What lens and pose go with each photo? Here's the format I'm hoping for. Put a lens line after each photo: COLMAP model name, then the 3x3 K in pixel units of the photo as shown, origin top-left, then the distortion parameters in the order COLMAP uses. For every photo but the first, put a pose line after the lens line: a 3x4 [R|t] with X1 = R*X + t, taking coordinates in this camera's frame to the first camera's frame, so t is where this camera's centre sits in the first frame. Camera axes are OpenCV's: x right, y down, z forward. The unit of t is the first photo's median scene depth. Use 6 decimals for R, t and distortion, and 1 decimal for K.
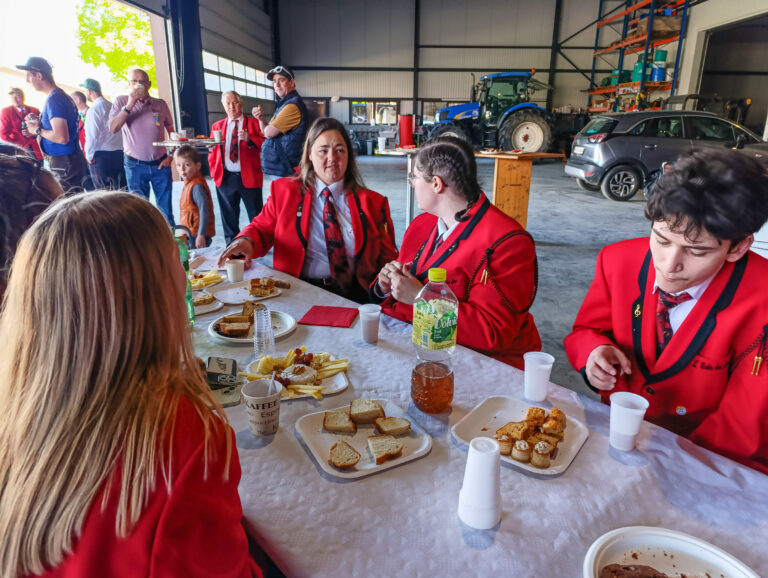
lens RADIAL K [[534.3, 0, 380.5], [0, 534.3, 288.5], [0, 0, 1]] dist [0.032286, -0.036914]
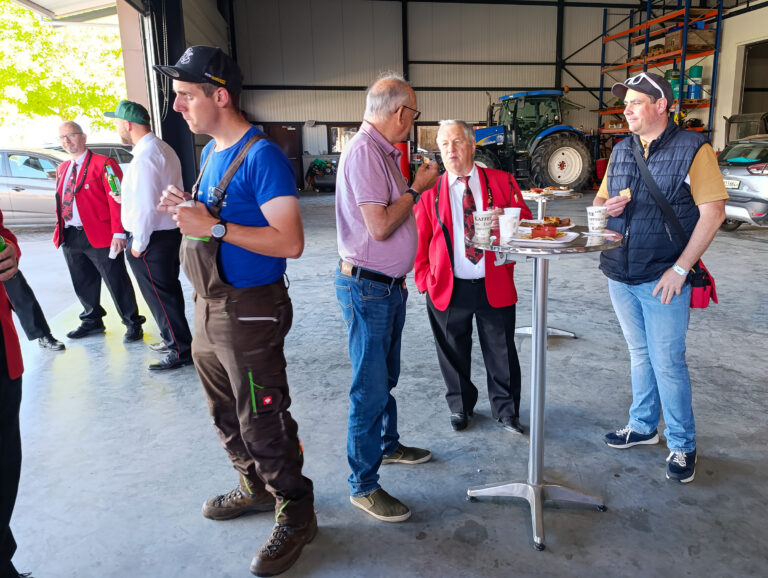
lens RADIAL K [[584.2, 0, 427.5], [0, 584.2, 256.9], [0, 0, 1]] dist [0.051569, -0.053694]
pose [[0.975364, -0.064958, 0.210821, -0.117913], [0.088050, 0.990874, -0.102055, -0.052416], [-0.202267, 0.118104, 0.972183, 0.137248]]
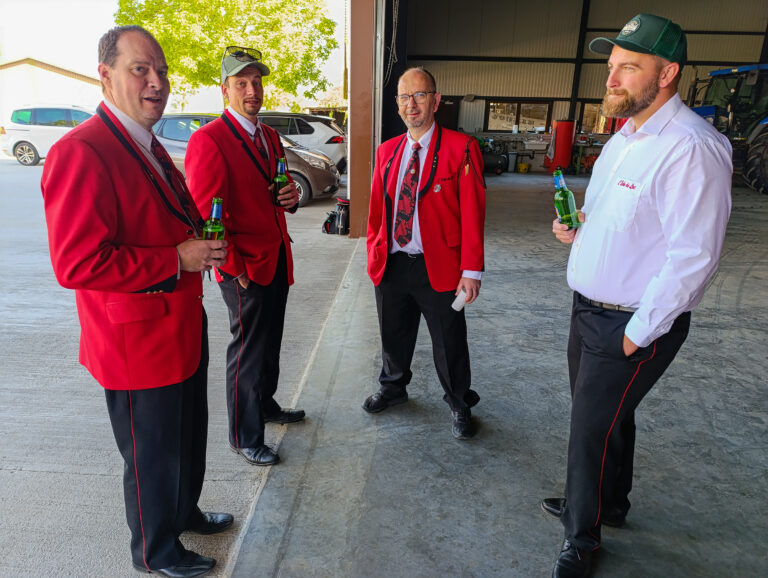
lens RADIAL K [[523.6, 0, 387.2], [0, 523.6, 287.1], [0, 0, 1]] dist [0.033405, -0.036464]
pose [[0.999840, 0.016244, -0.007433, -0.204153], [-0.016198, 0.999850, 0.006185, -0.091395], [0.007532, -0.006064, 0.999953, 0.260672]]
